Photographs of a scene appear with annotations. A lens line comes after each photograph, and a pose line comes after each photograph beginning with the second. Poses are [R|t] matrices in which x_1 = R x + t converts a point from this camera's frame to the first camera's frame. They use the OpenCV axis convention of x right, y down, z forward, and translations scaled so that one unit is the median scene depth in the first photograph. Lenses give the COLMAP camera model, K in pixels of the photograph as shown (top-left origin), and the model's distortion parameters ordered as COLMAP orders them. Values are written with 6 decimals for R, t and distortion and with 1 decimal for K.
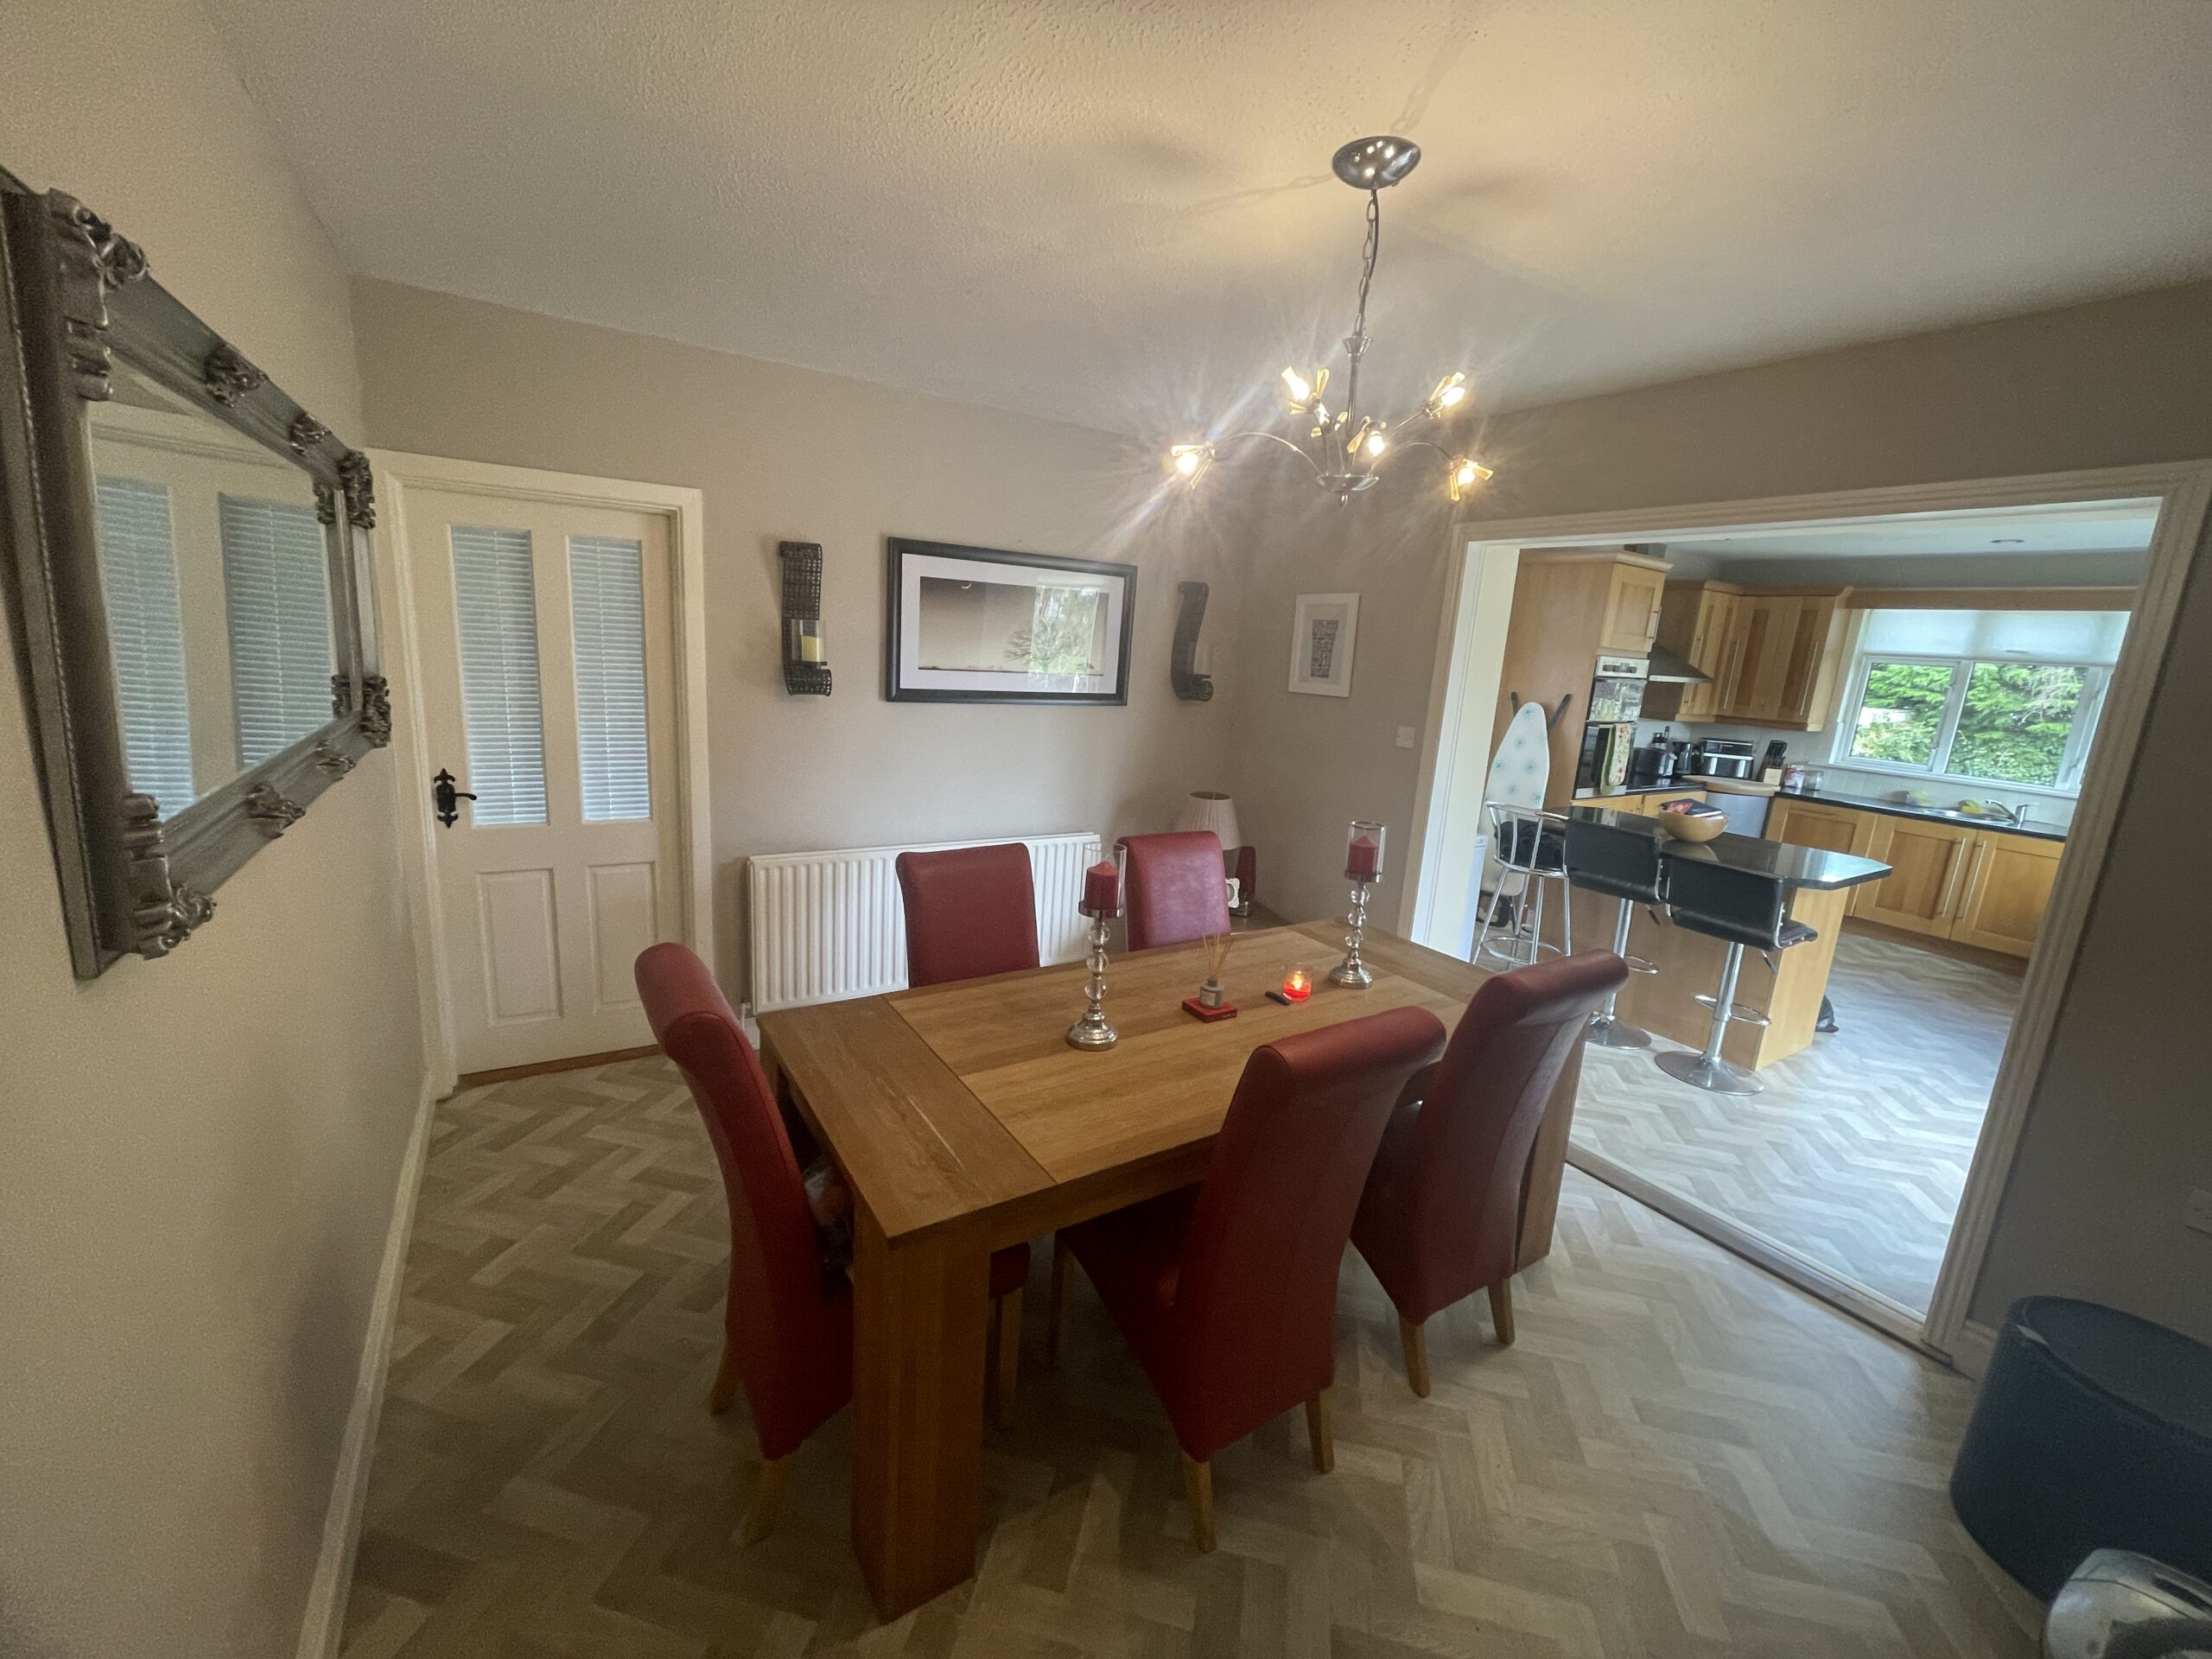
lens RADIAL K [[900.6, 0, 1106.8], [0, 900.6, 827.2], [0, 0, 1]] dist [-0.002620, -0.000136]
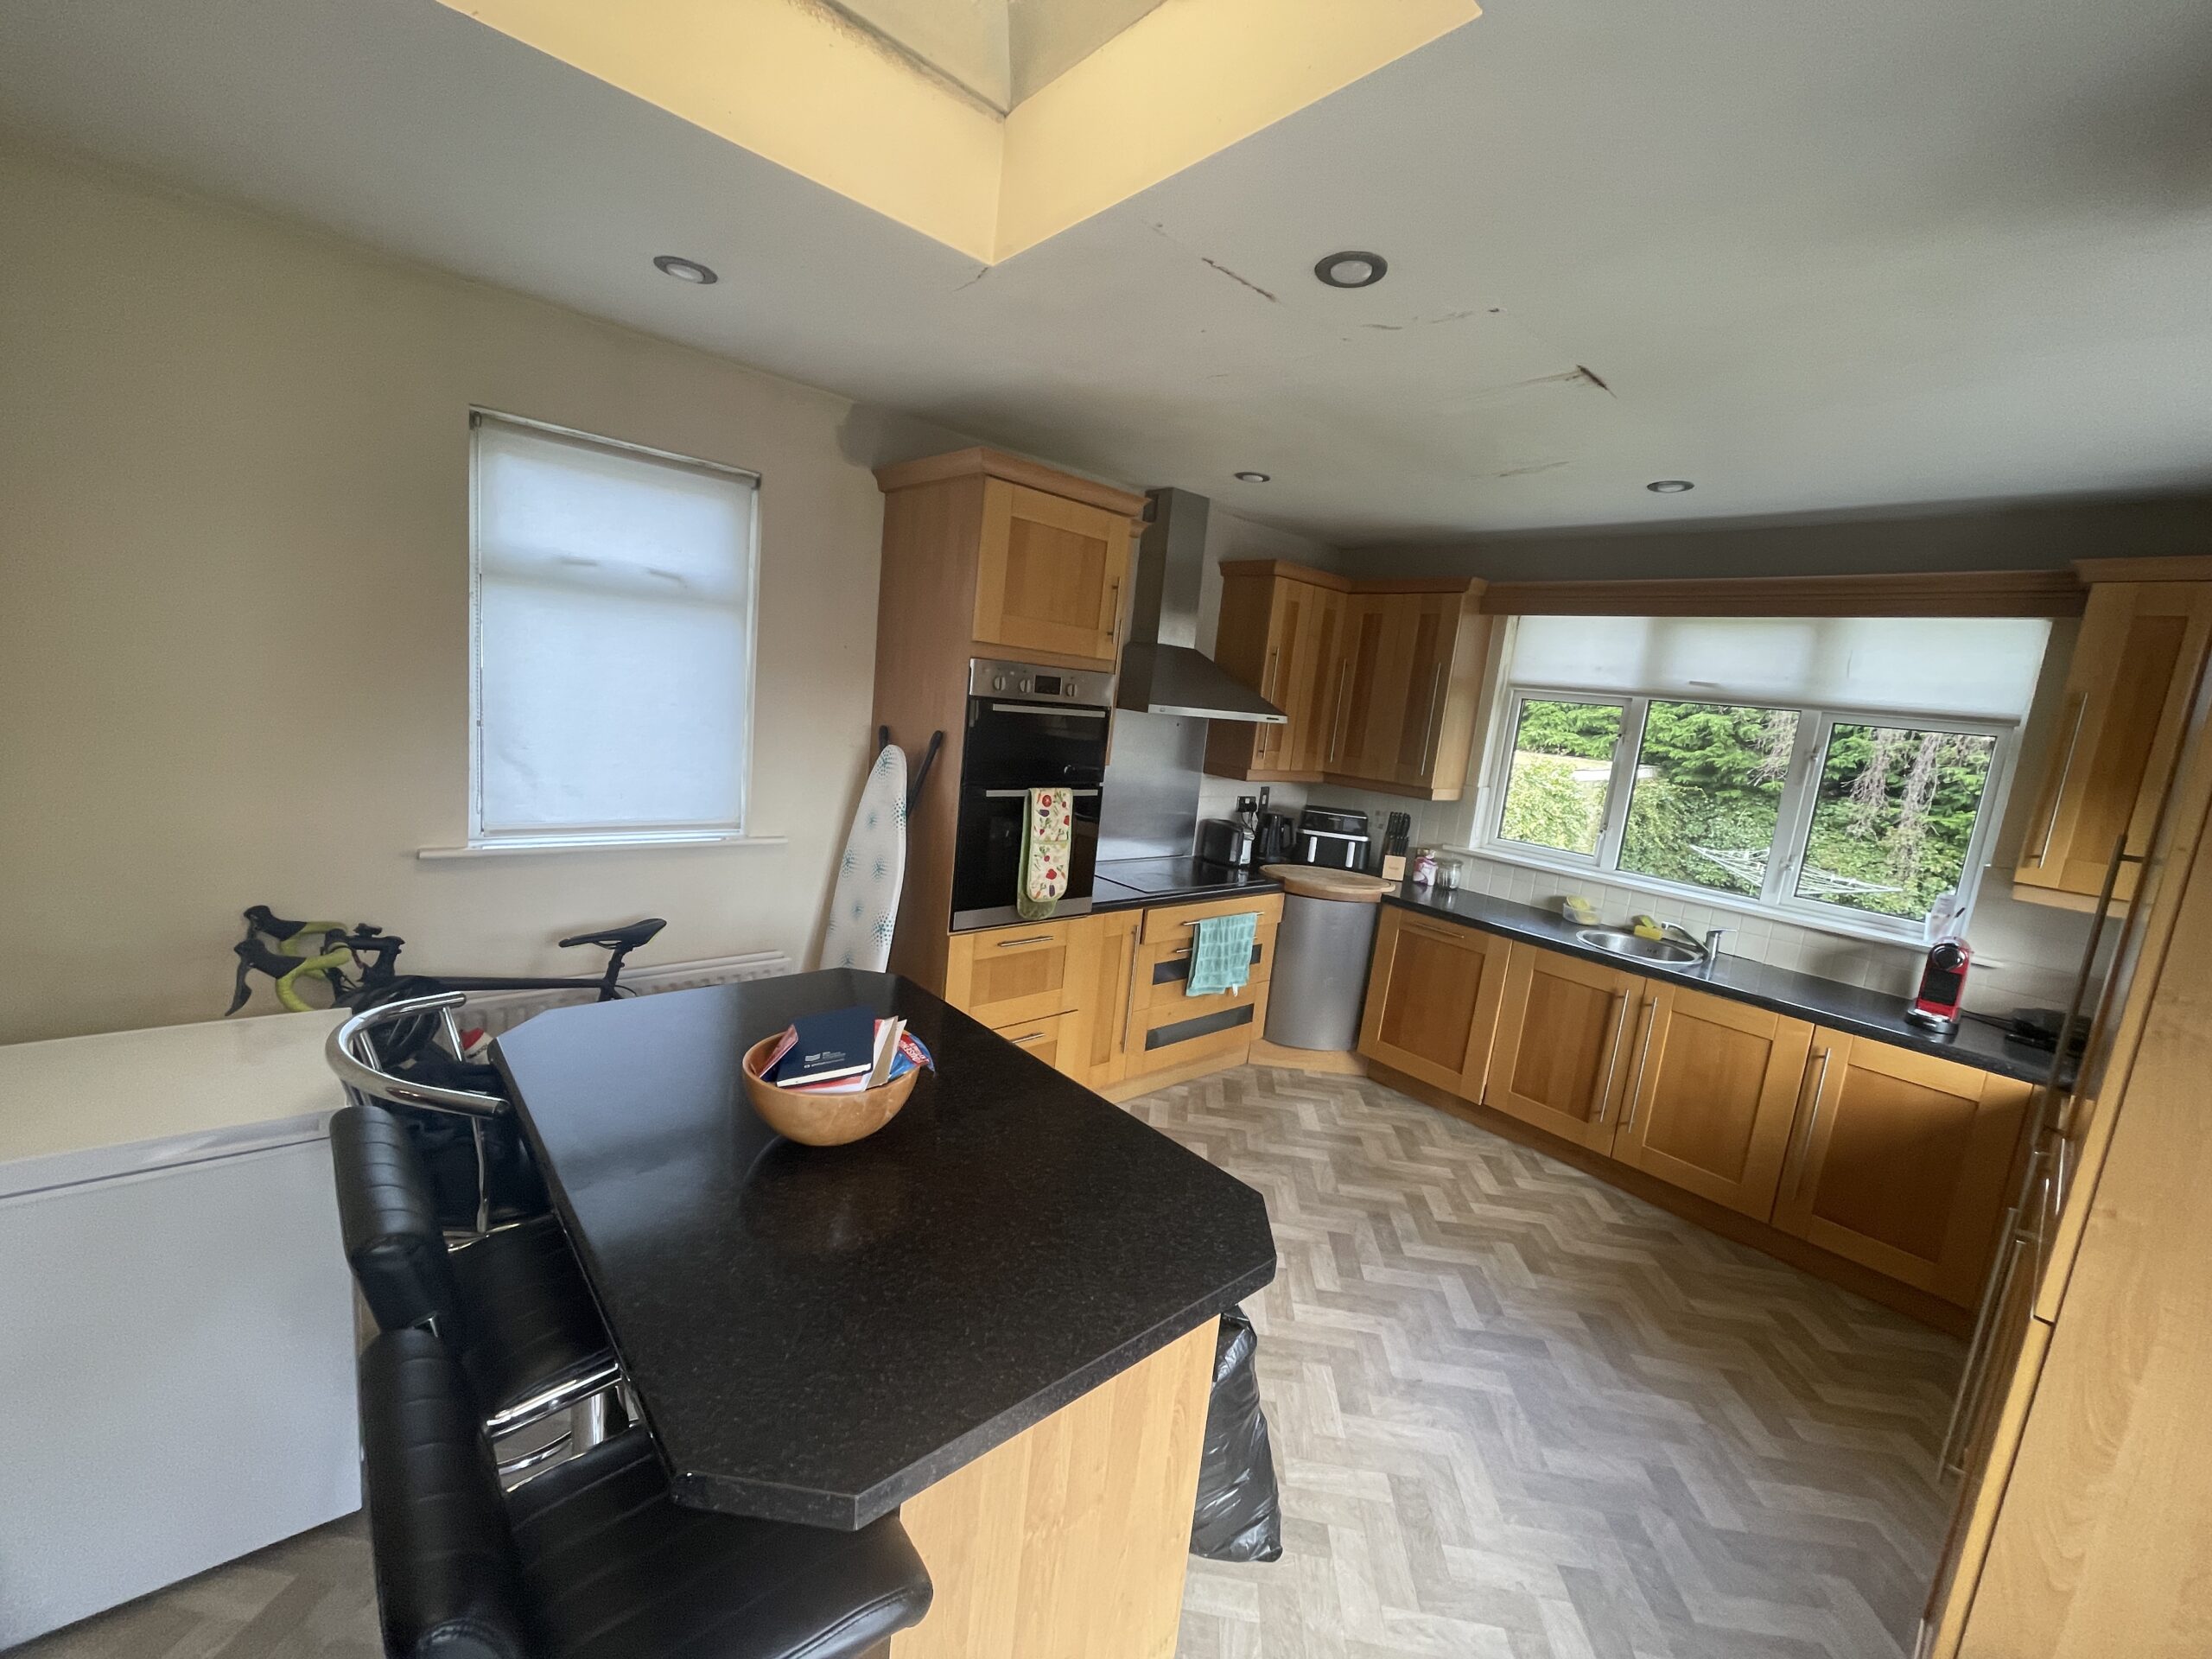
lens RADIAL K [[900.6, 0, 1106.8], [0, 900.6, 830.4], [0, 0, 1]] dist [-0.002620, -0.000136]
pose [[0.987589, 0.008802, 0.156810, 0.430558], [-0.002564, 0.999199, -0.039935, -0.056782], [-0.157036, 0.039037, 0.986821, 0.383484]]
